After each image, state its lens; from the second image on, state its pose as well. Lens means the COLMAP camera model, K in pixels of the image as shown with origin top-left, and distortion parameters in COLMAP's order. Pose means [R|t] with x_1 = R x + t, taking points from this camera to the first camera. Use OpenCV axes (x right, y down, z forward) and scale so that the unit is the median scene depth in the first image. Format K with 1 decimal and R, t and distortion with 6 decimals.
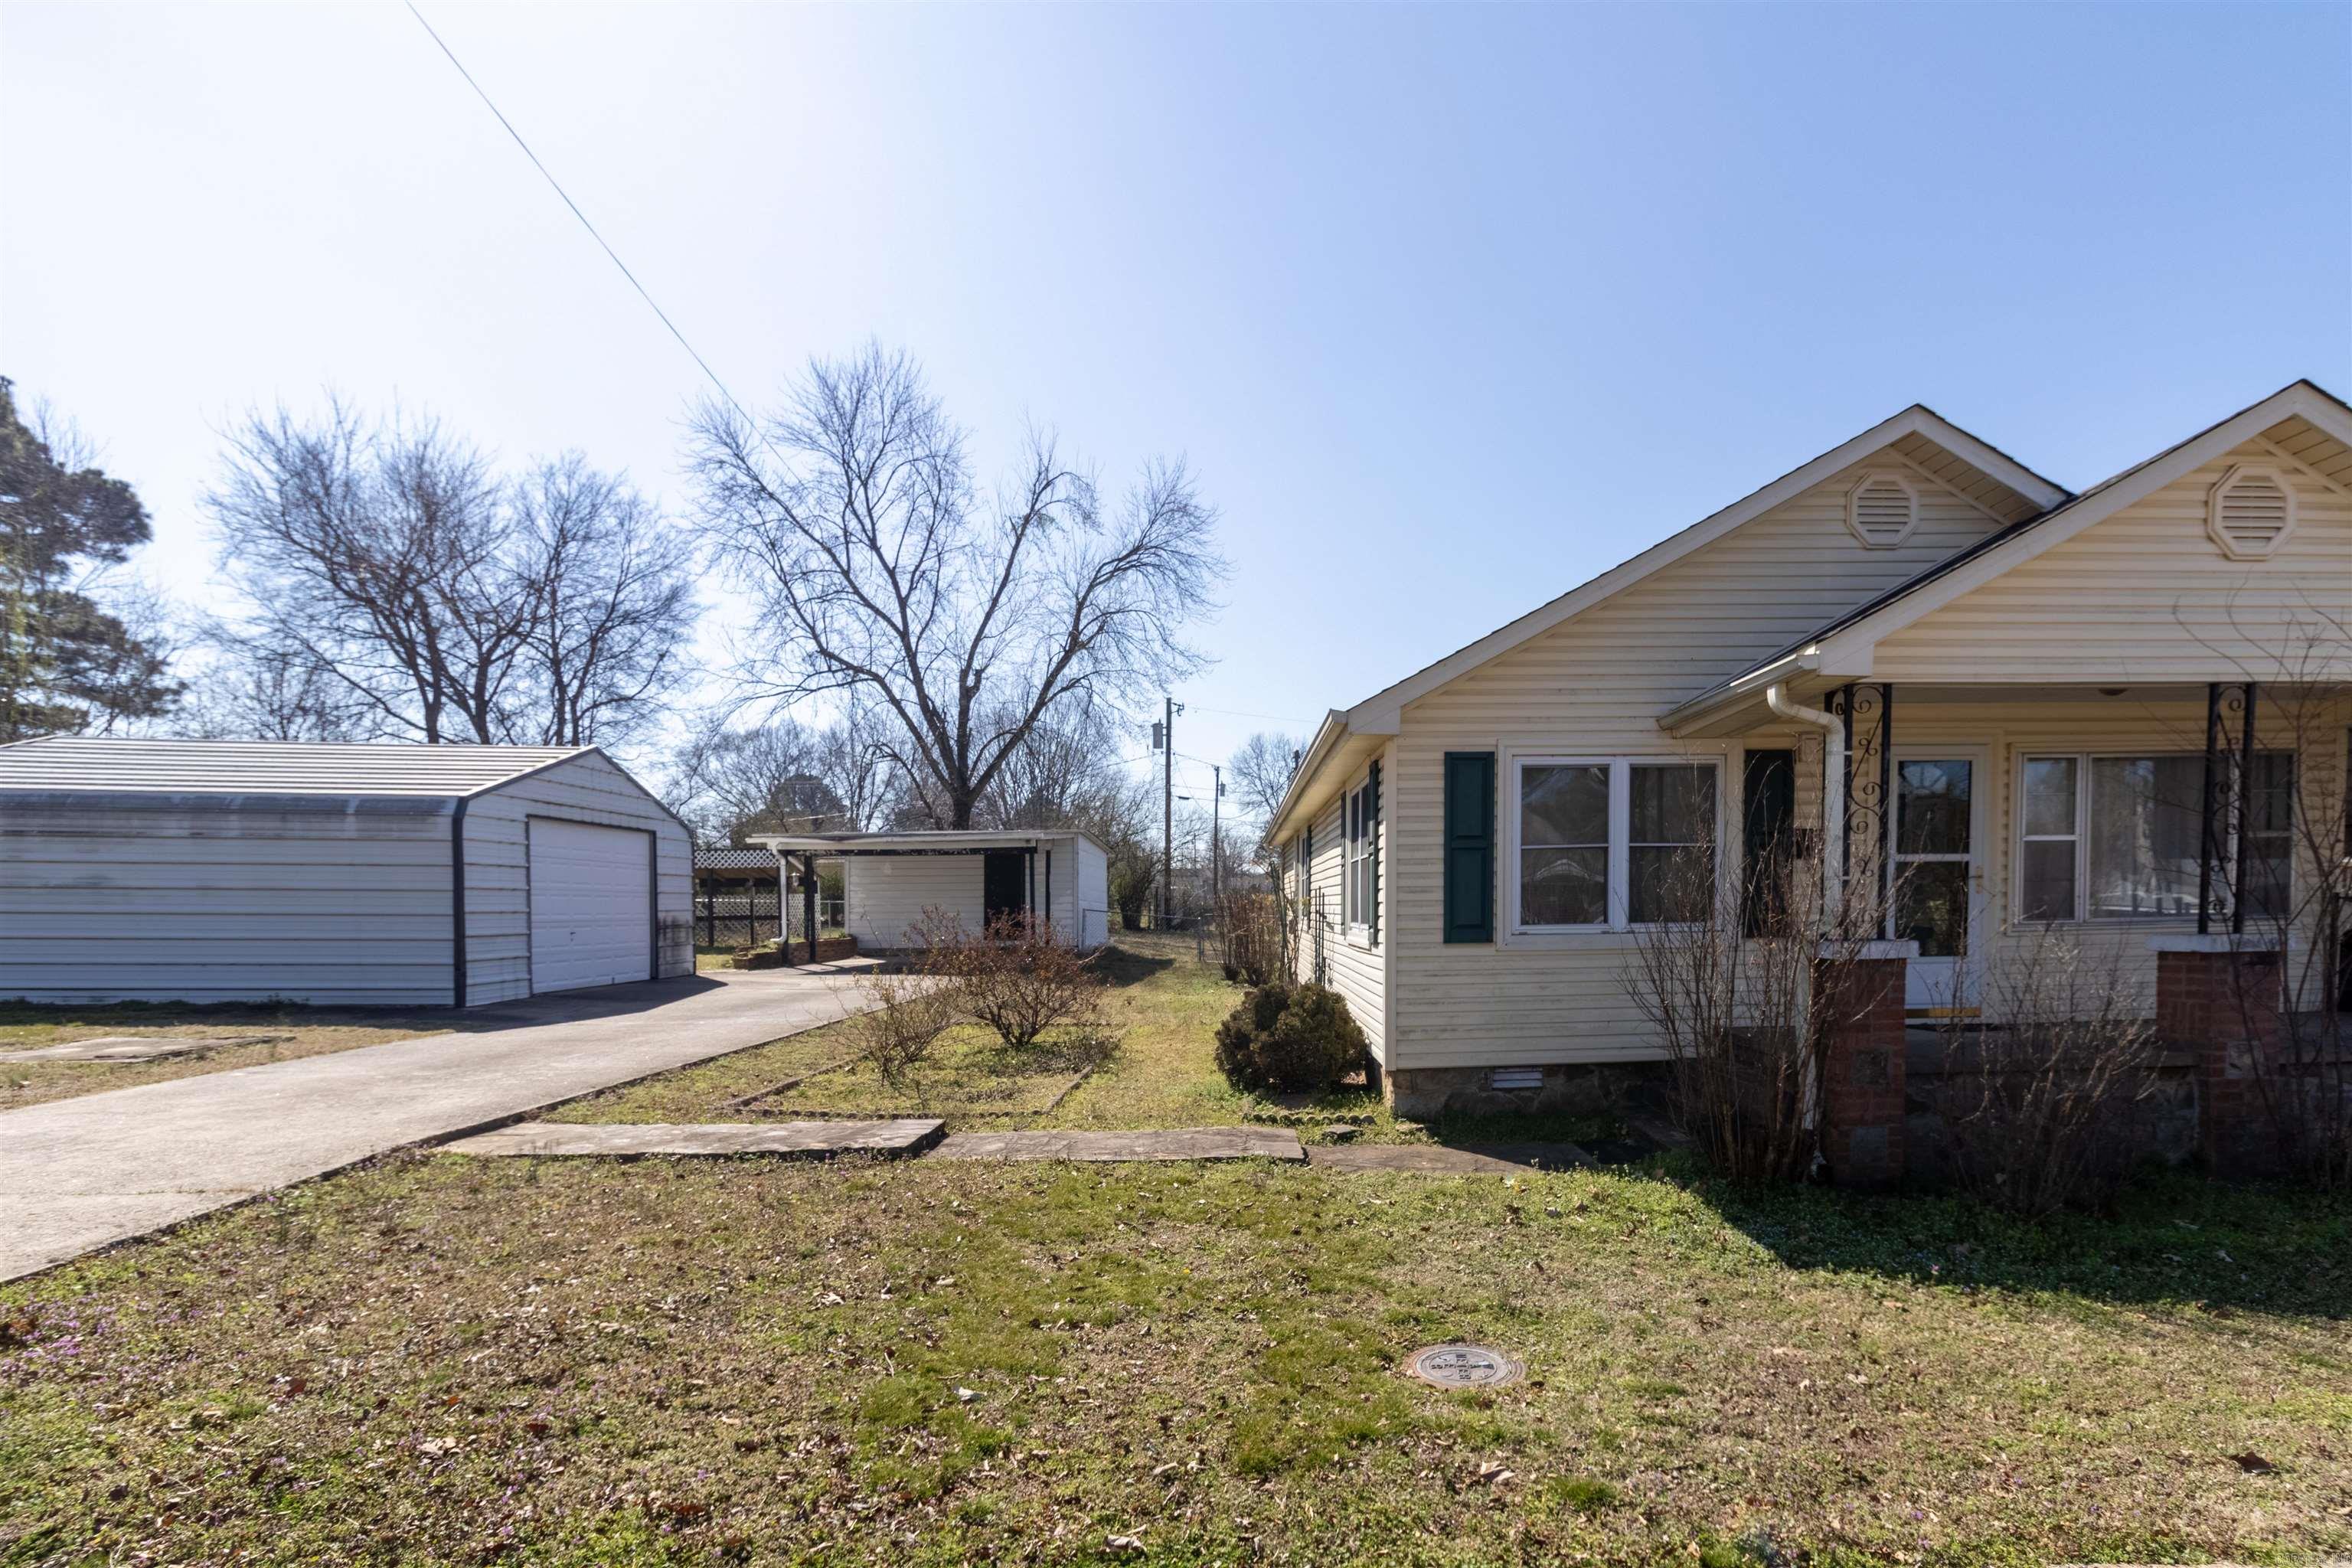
lens RADIAL K [[1164.5, 0, 1253.8], [0, 1164.5, 926.4], [0, 0, 1]] dist [0.006558, 0.000591]
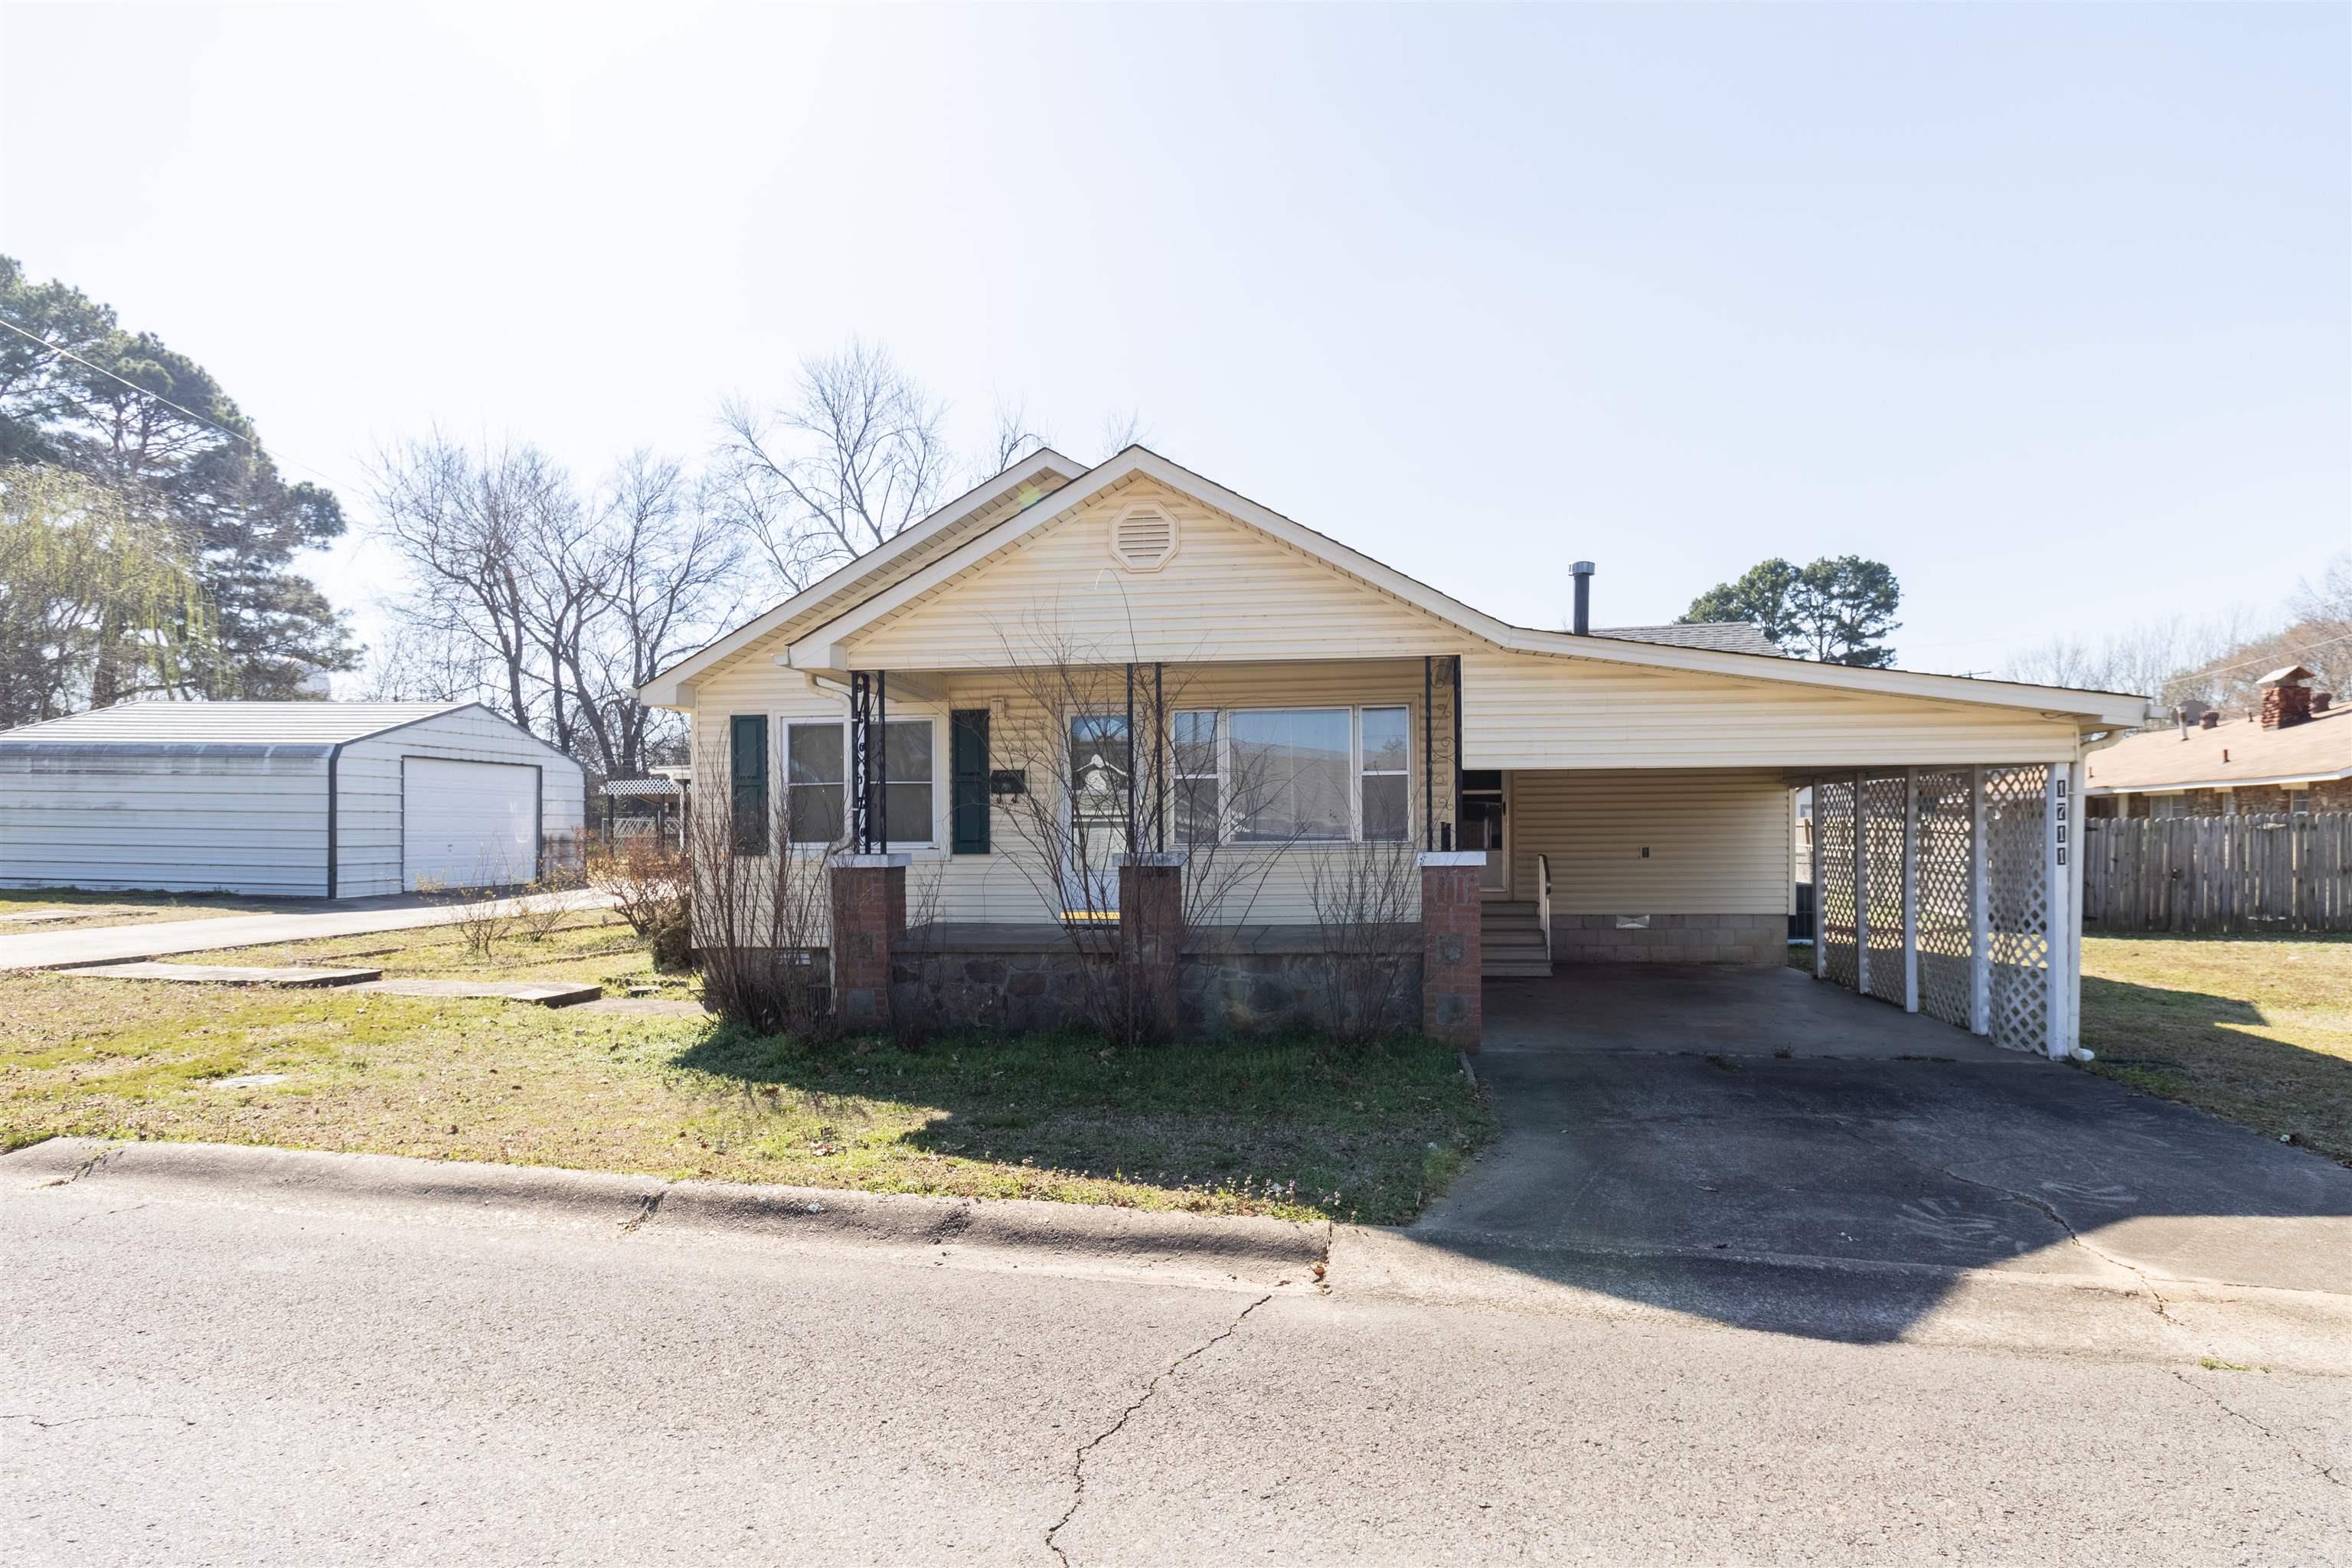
lens RADIAL K [[1188.8, 0, 1163.3], [0, 1188.8, 795.7], [0, 0, 1]] dist [0.005698, -0.001062]
pose [[0.976524, 0.001317, -0.215405, 0.560765], [-0.011112, 0.998958, -0.044270, 0.000347], [0.215122, 0.045624, 0.975521, -0.144638]]
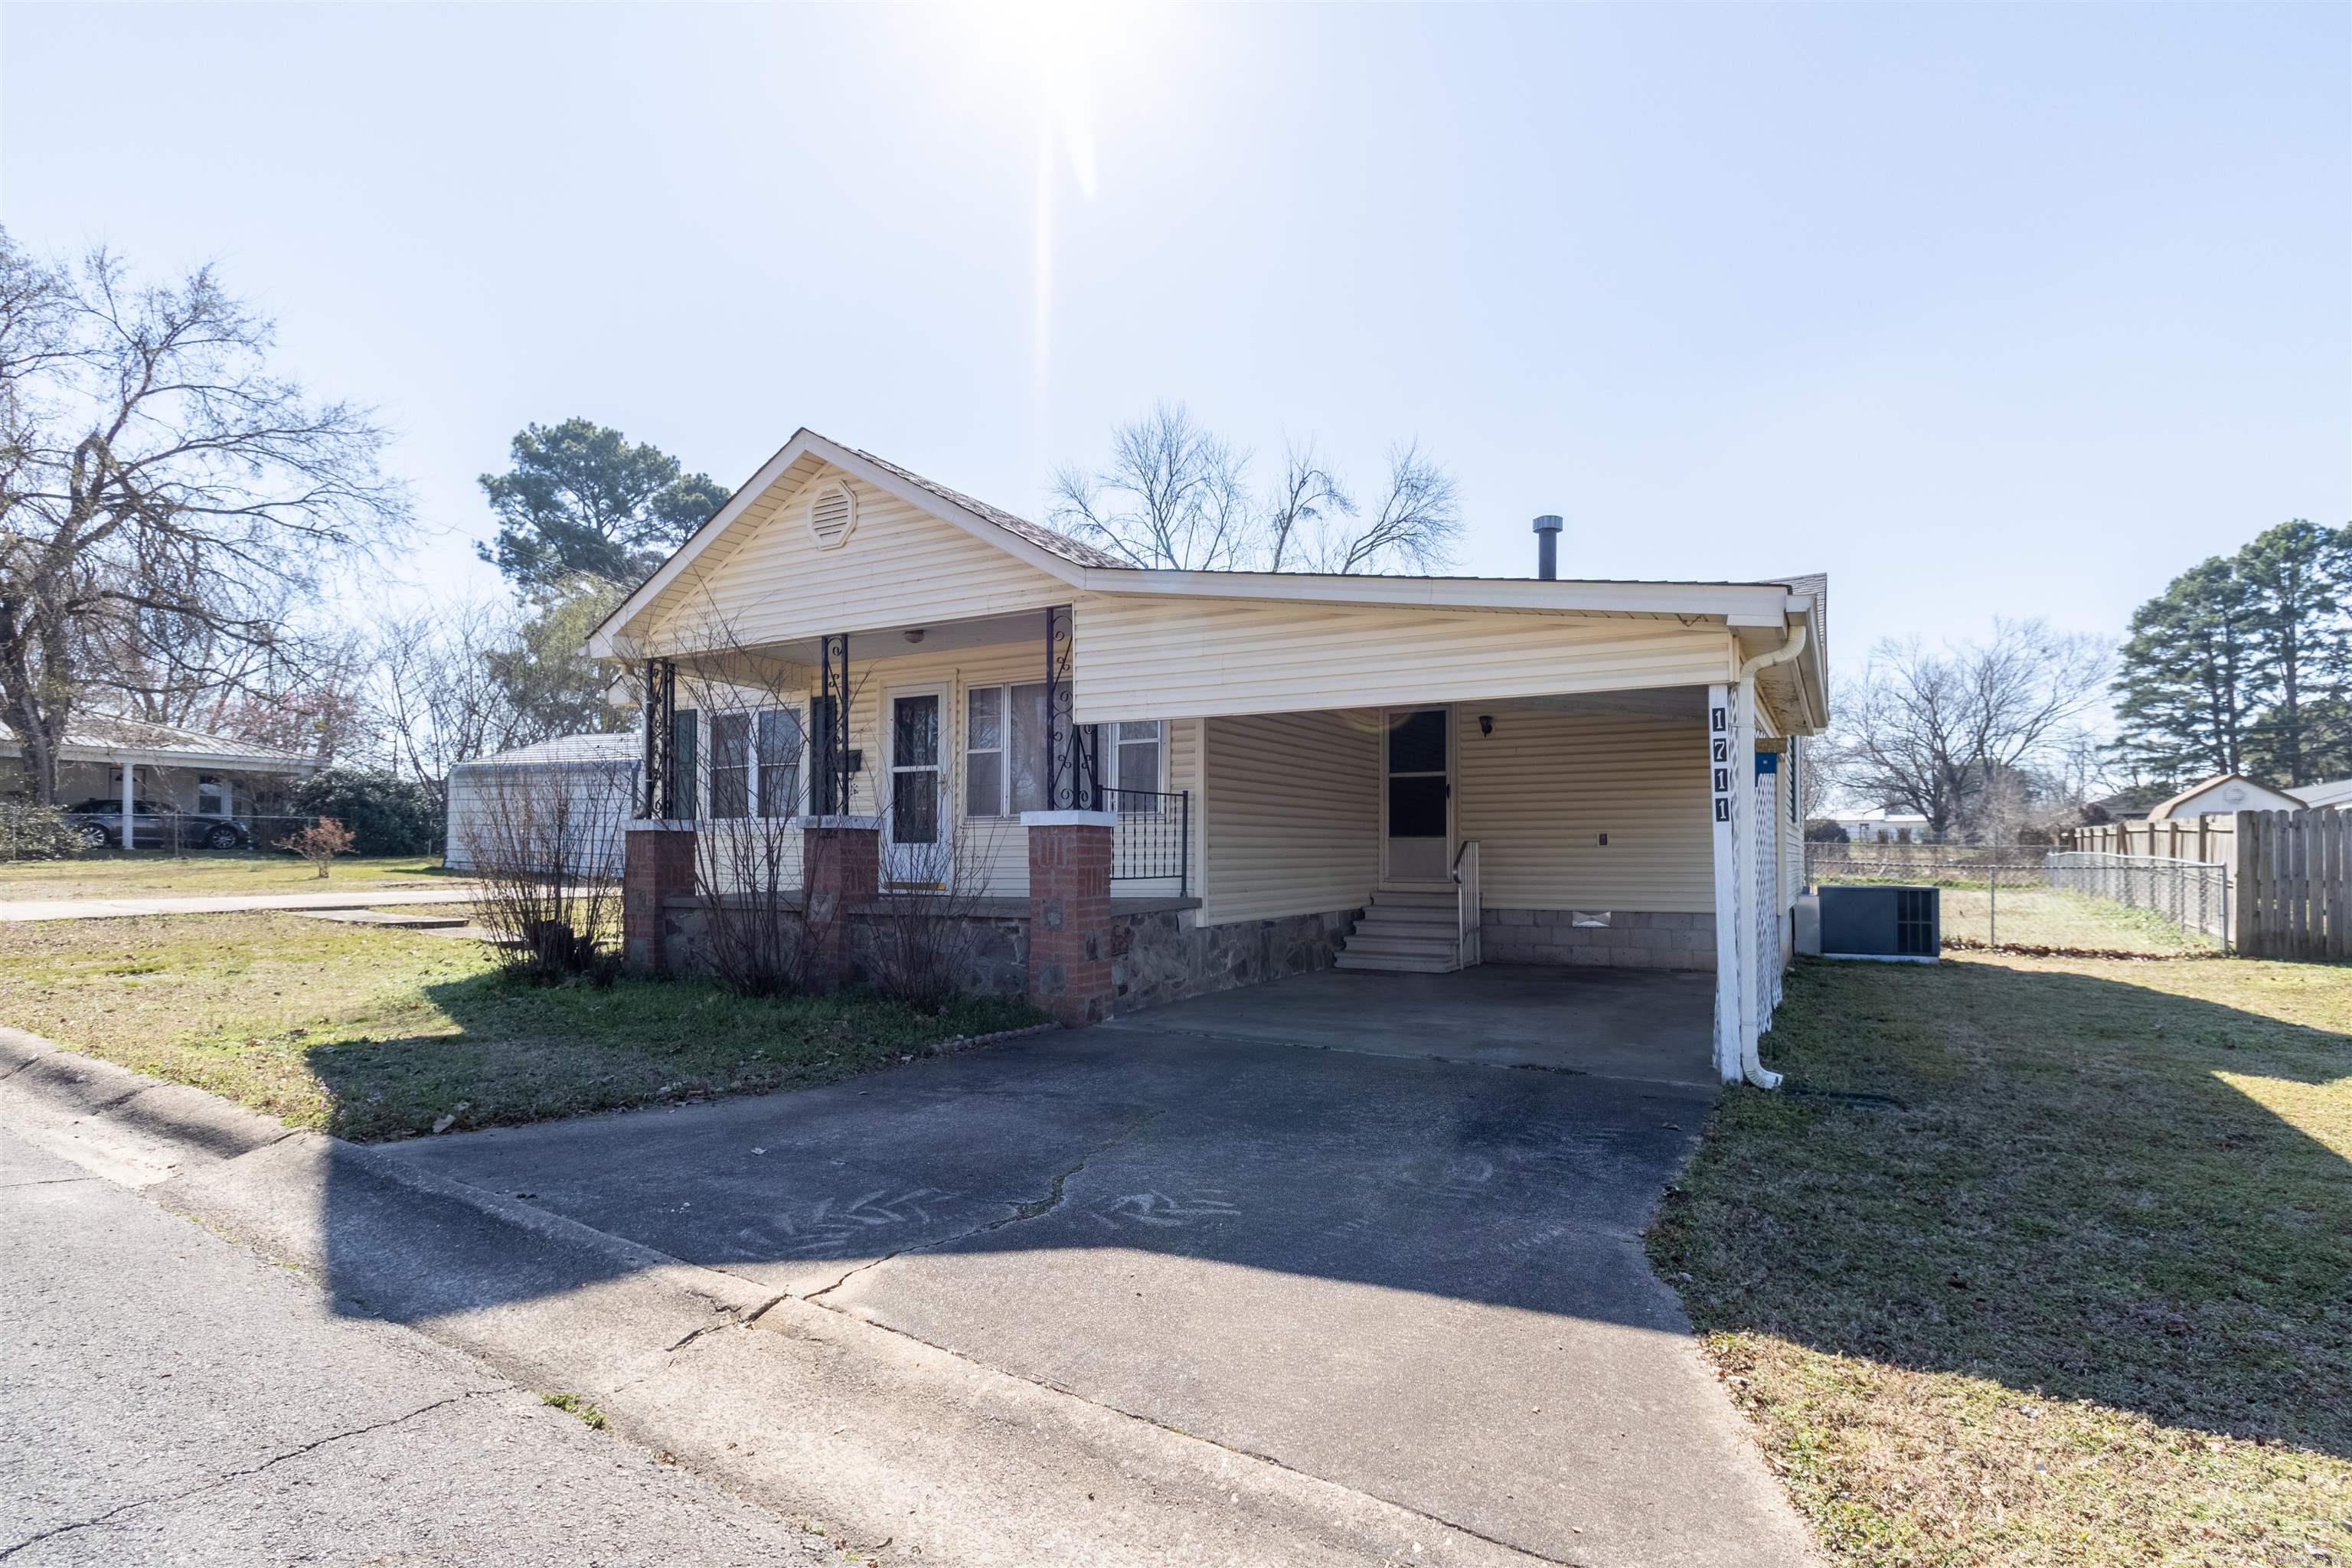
lens RADIAL K [[1101.9, 0, 1185.8], [0, 1101.9, 780.3], [0, 0, 1]] dist [0.006284, 0.000739]
pose [[0.832567, -0.019602, -0.553577, 0.929679], [-0.026379, 0.996837, -0.074972, 0.024634], [0.553295, 0.077022, 0.829417, 0.079262]]
